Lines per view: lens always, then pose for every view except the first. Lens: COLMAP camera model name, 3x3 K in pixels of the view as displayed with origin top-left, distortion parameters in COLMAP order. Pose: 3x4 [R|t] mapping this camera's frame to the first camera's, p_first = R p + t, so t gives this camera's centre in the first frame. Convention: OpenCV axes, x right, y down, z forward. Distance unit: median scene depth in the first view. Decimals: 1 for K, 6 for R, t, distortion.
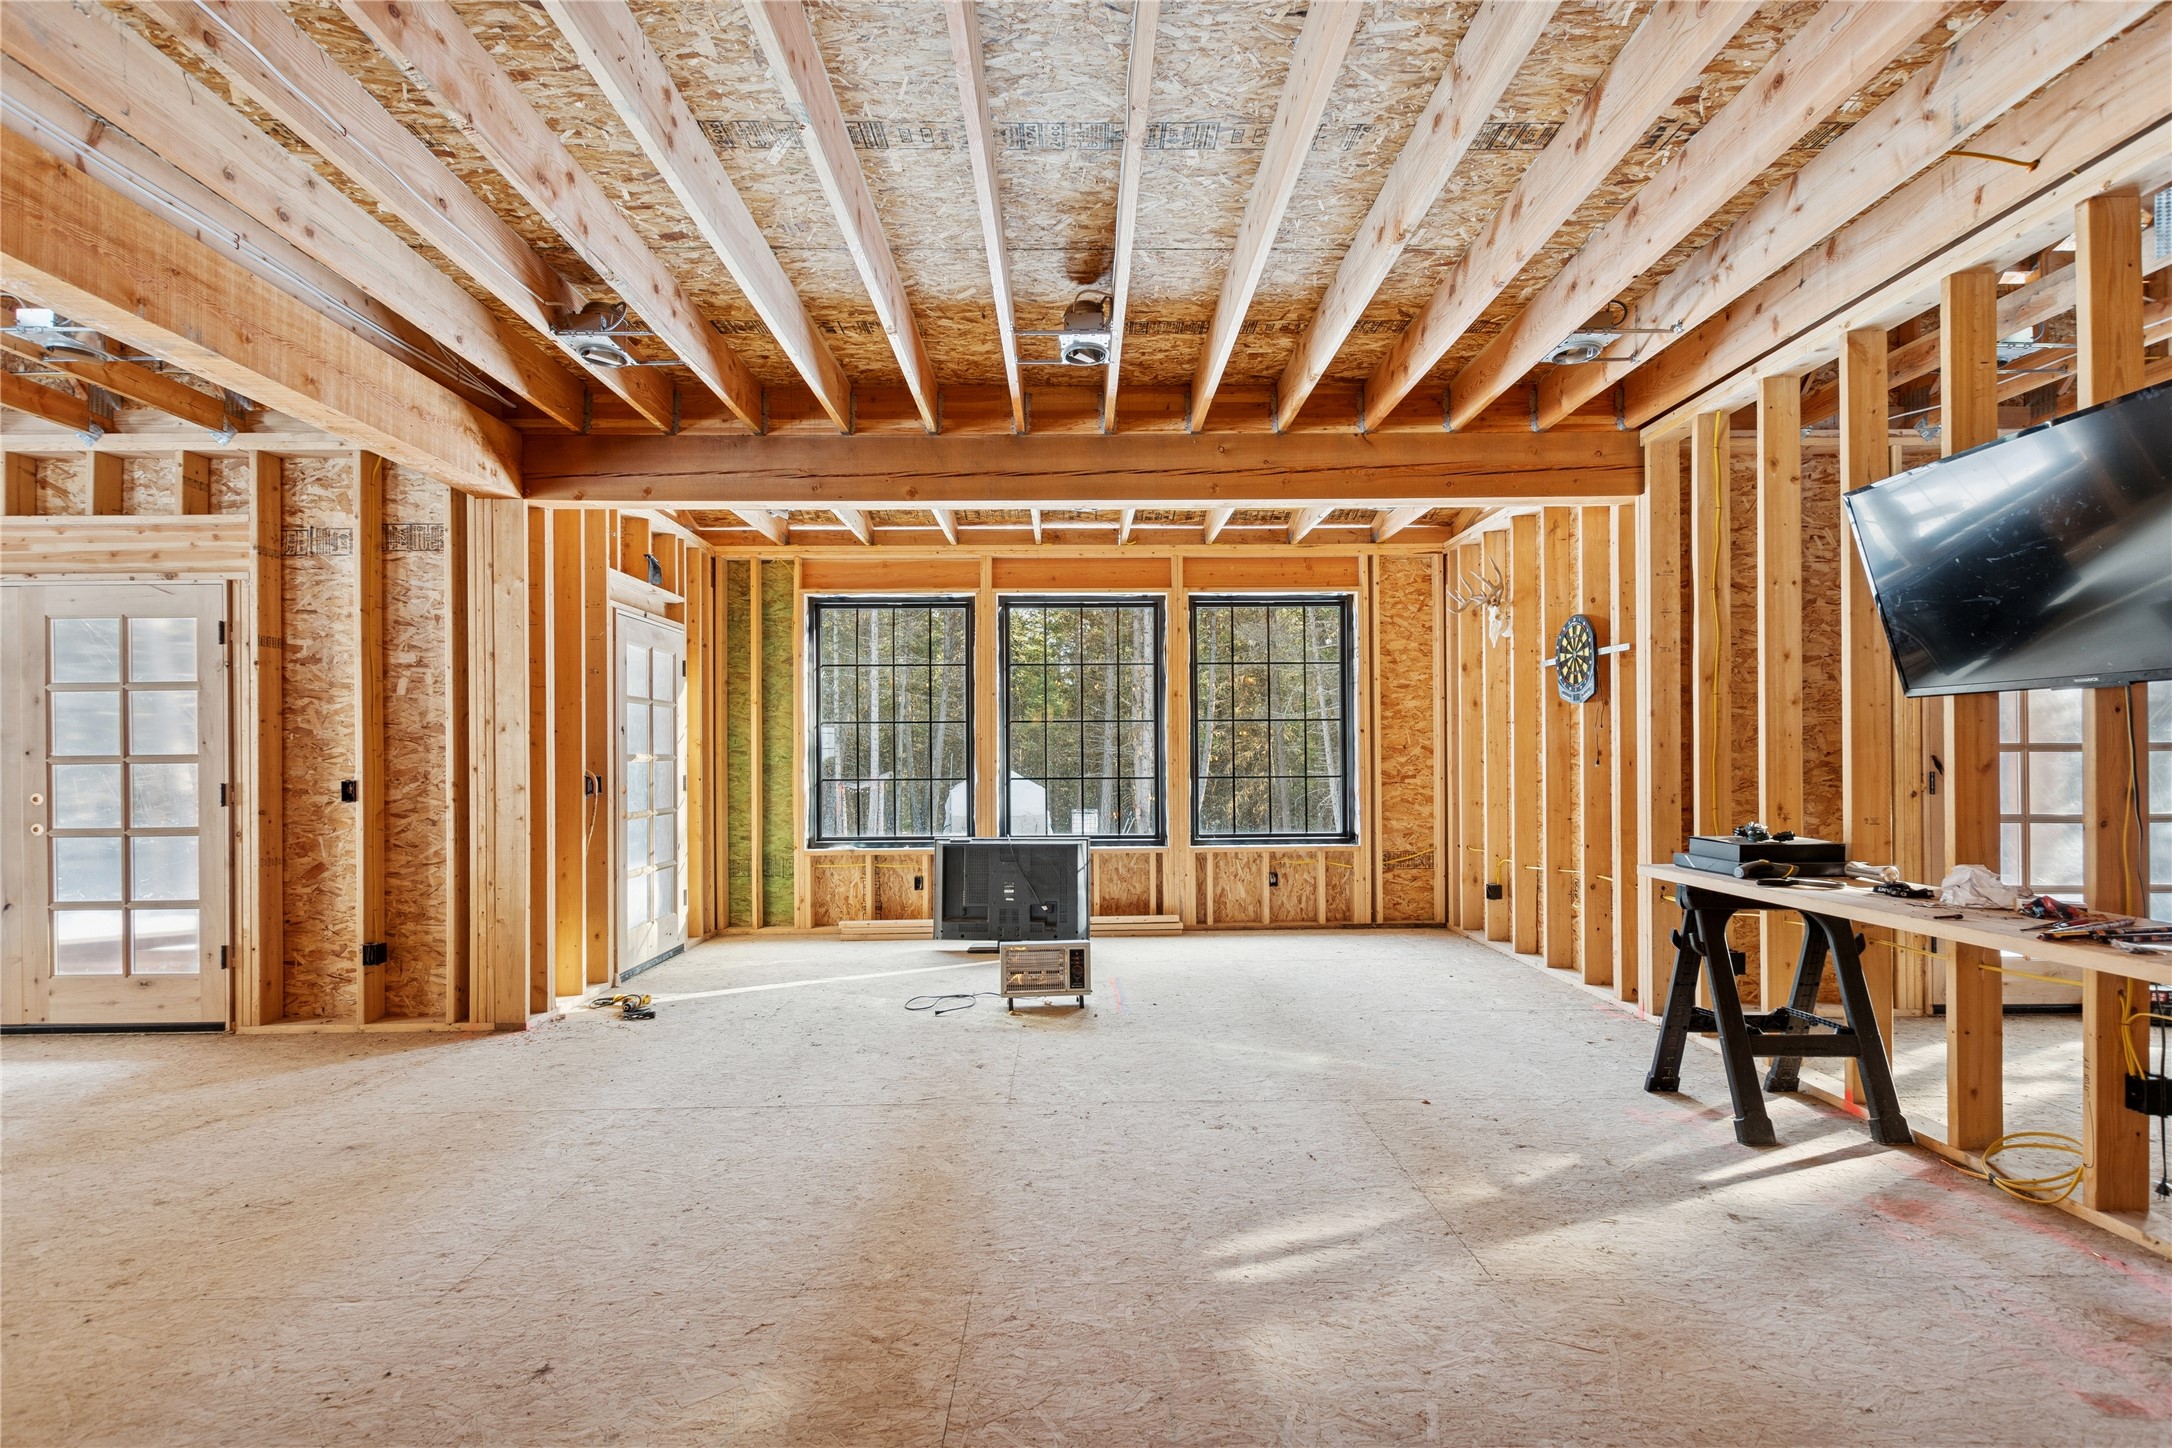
lens RADIAL K [[983.6, 0, 1085.3], [0, 983.6, 754.0], [0, 0, 1]] dist [-0.000044, -0.000192]
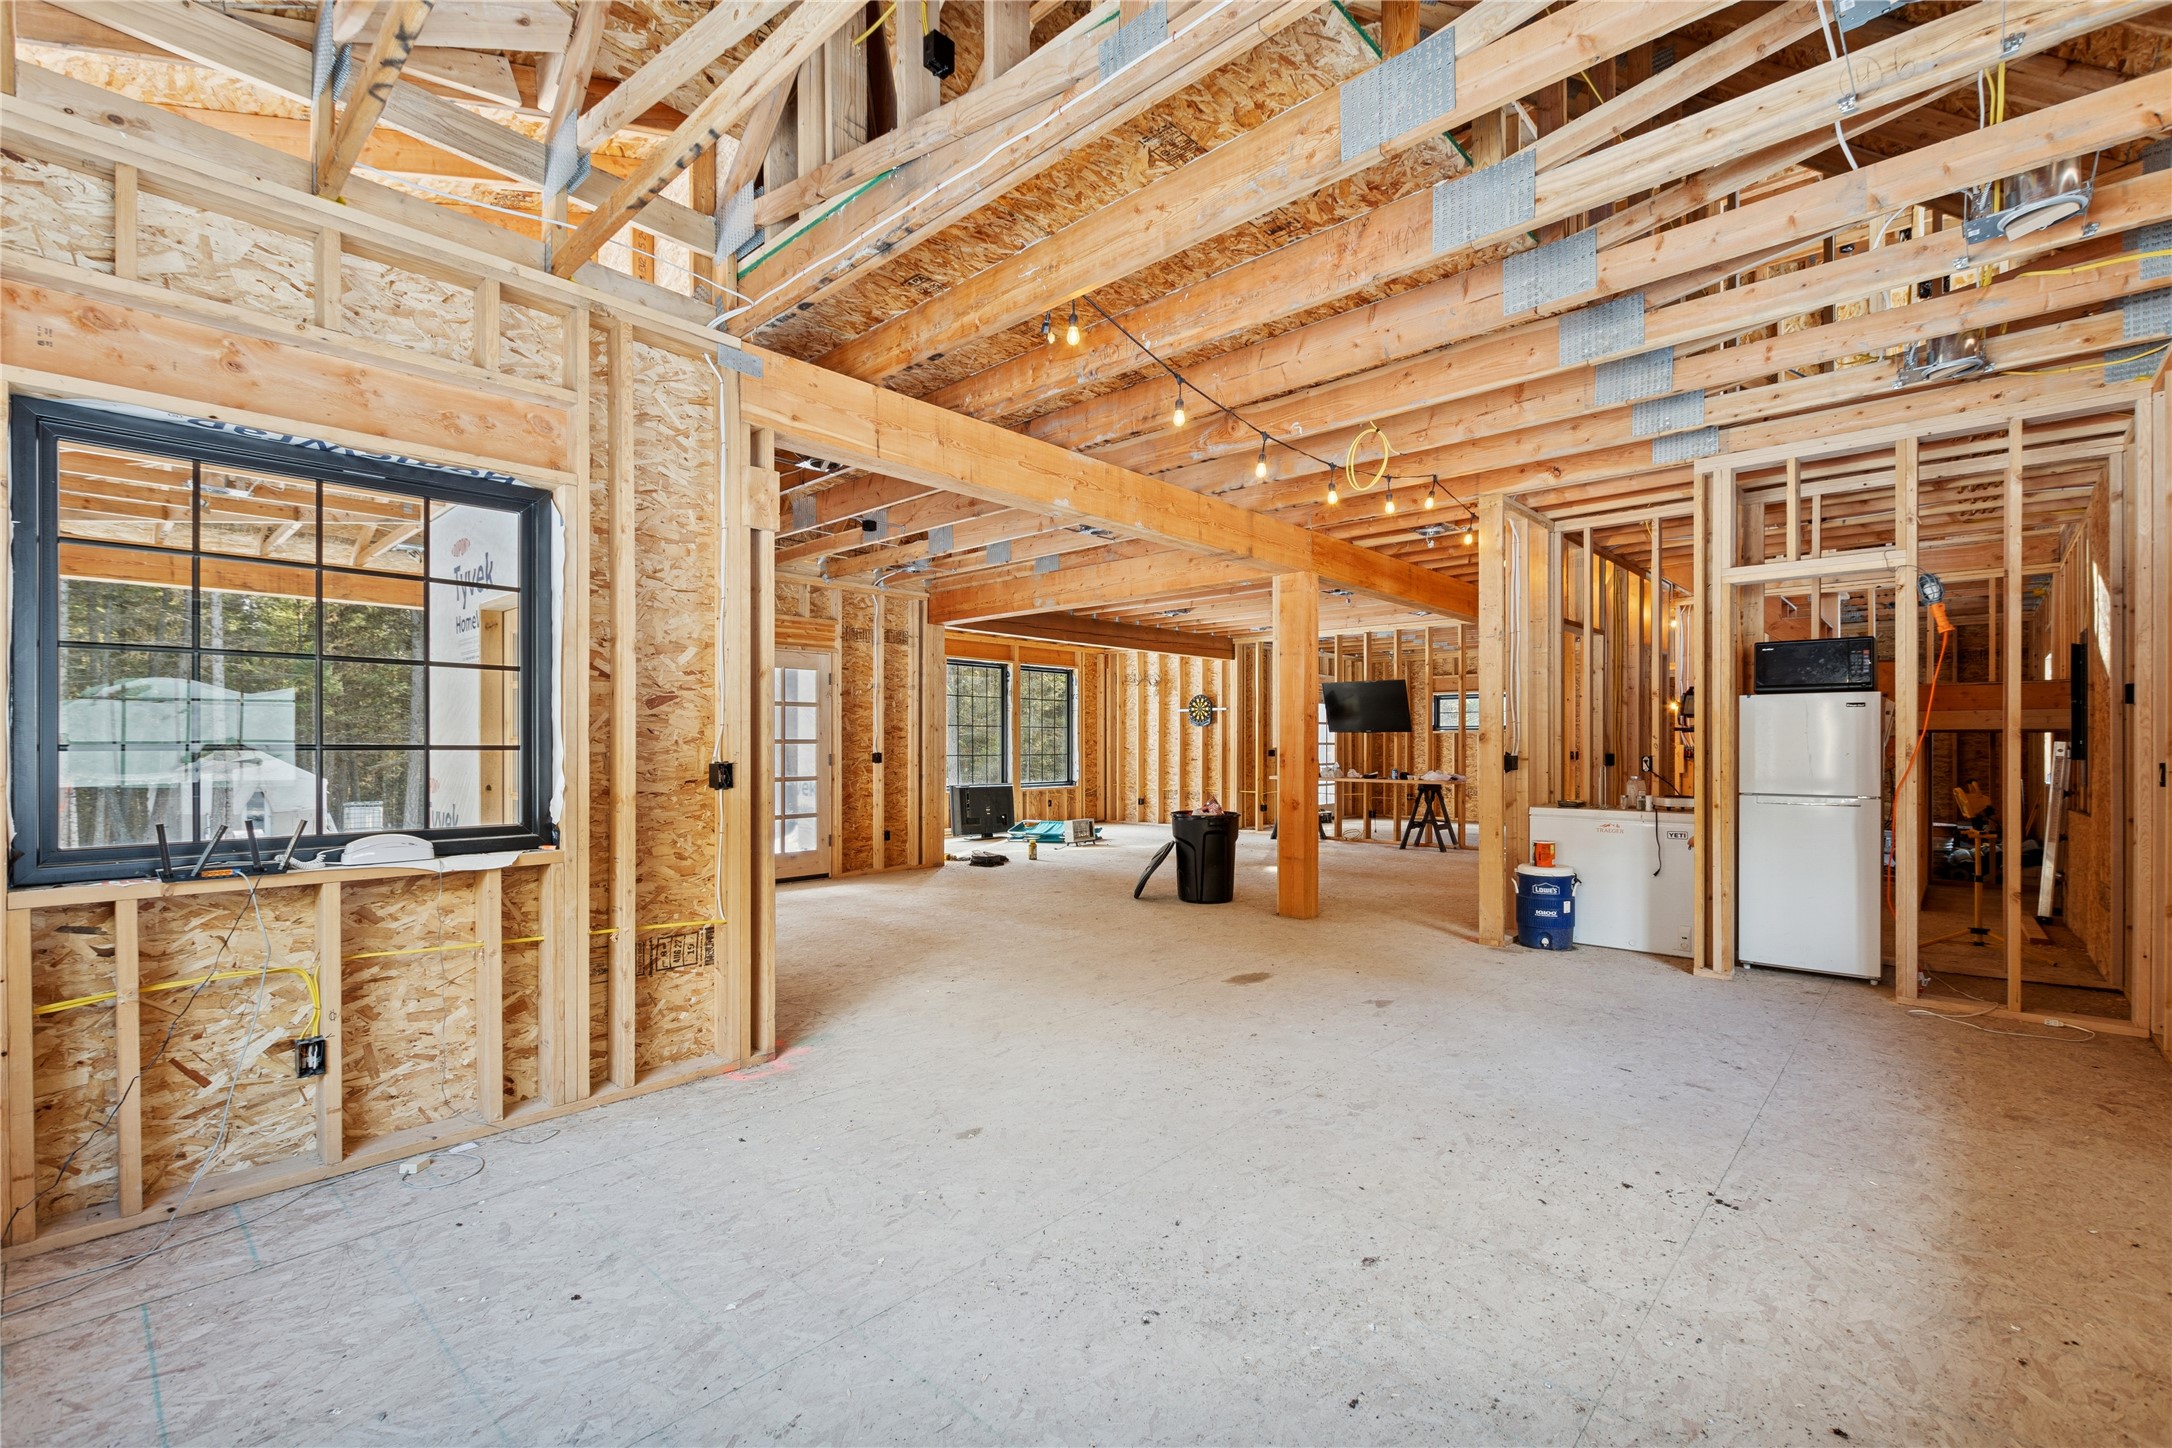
lens RADIAL K [[955.1, 0, 1086.1], [0, 955.1, 743.7], [0, 0, 1]] dist [0.002469, -0.000162]
pose [[0.686117, 0.007414, 0.727454, -1.860122], [-0.005667, 0.999972, -0.004847, 0.014941], [-0.727469, -0.000797, 0.686140, -0.689785]]
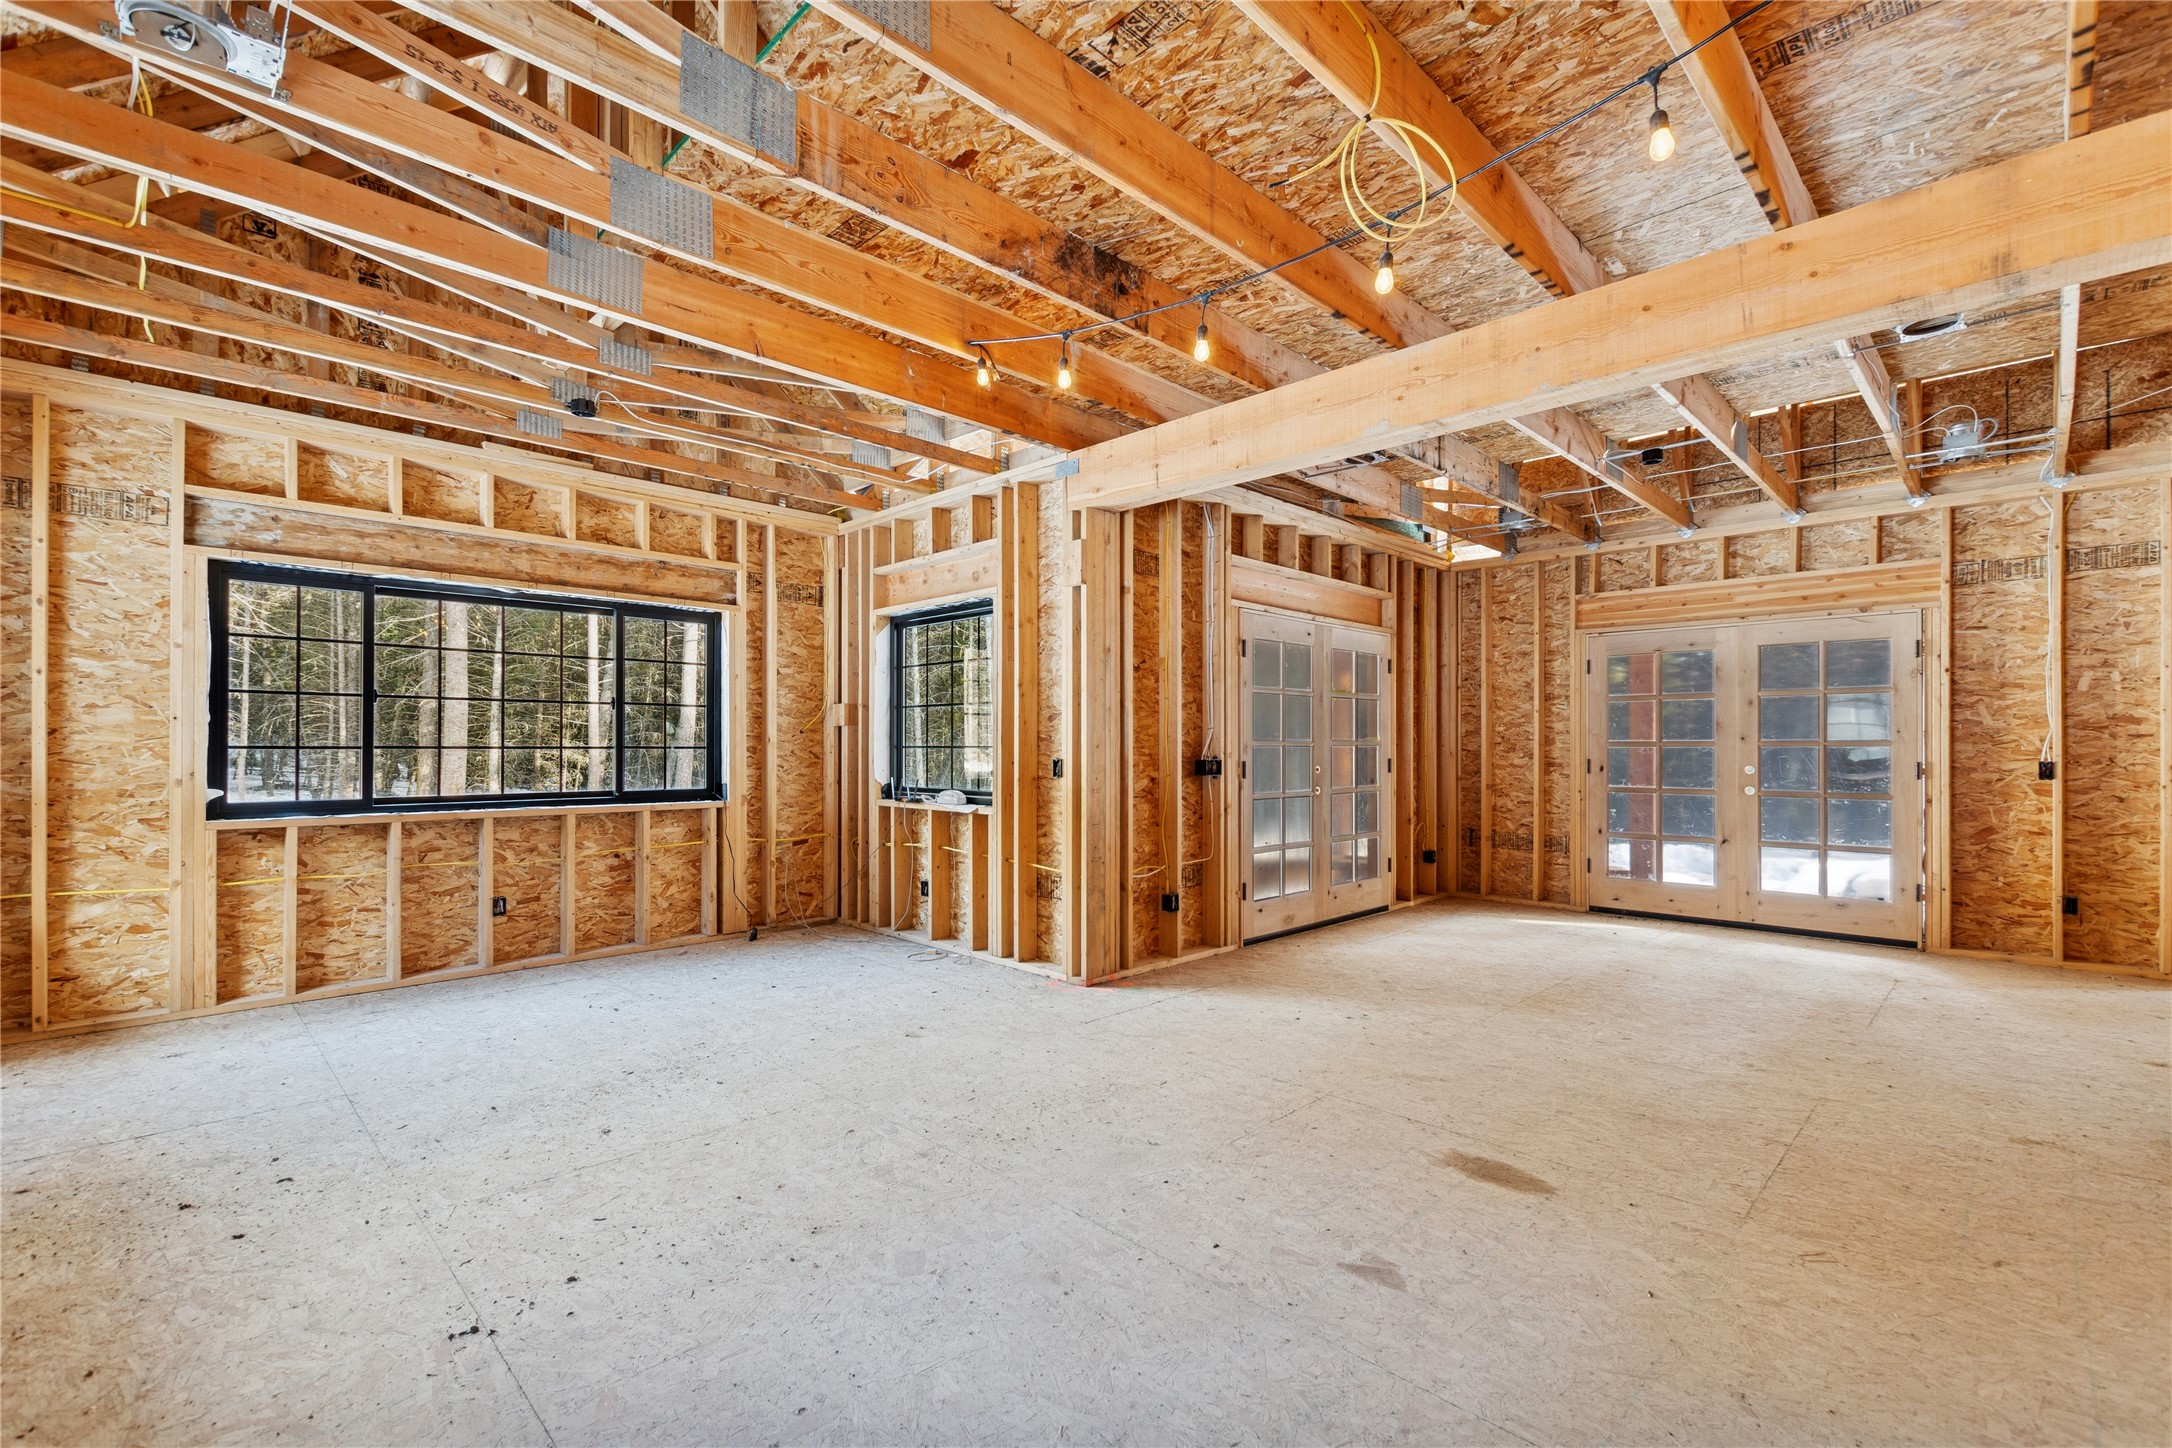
lens RADIAL K [[955.1, 0, 1086.1], [0, 955.1, 743.7], [0, 0, 1]] dist [0.002469, -0.000162]
pose [[0.696107, 0.007826, -0.717896, -0.704420], [-0.006552, 0.999968, 0.004547, 0.006289], [0.717908, 0.001539, 0.696136, -0.679697]]
